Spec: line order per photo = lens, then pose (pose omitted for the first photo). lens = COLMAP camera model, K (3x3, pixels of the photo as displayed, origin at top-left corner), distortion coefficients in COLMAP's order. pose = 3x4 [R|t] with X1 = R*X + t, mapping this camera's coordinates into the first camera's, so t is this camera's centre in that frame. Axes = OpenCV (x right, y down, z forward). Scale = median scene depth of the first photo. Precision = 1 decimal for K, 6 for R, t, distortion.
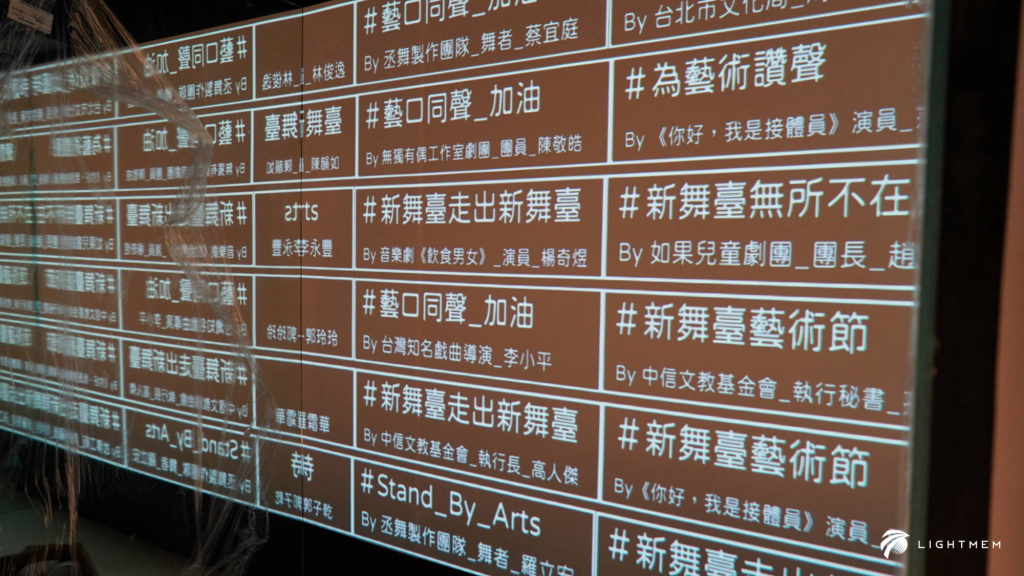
lens RADIAL K [[884.5, 0, 512.5], [0, 884.5, 312.0], [0, 0, 1]] dist [0.056327, -0.142259]
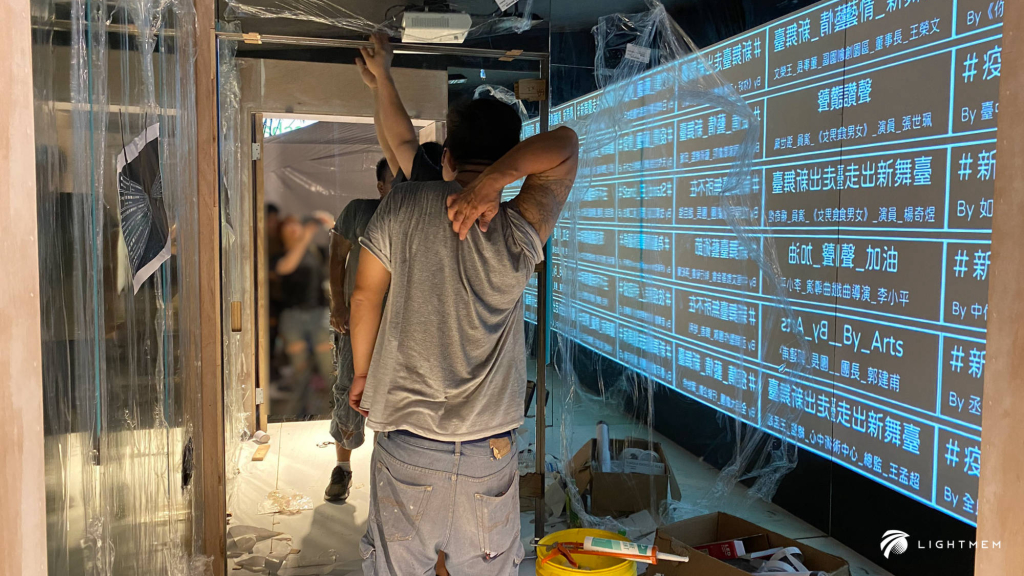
lens RADIAL K [[884.5, 0, 512.5], [0, 884.5, 312.0], [0, 0, 1]] dist [0.056327, -0.142259]
pose [[0.774454, 0.046790, -0.630898, 0.381794], [-0.021432, 0.998629, 0.047754, 0.025948], [0.632268, -0.023462, 0.774395, -0.293949]]
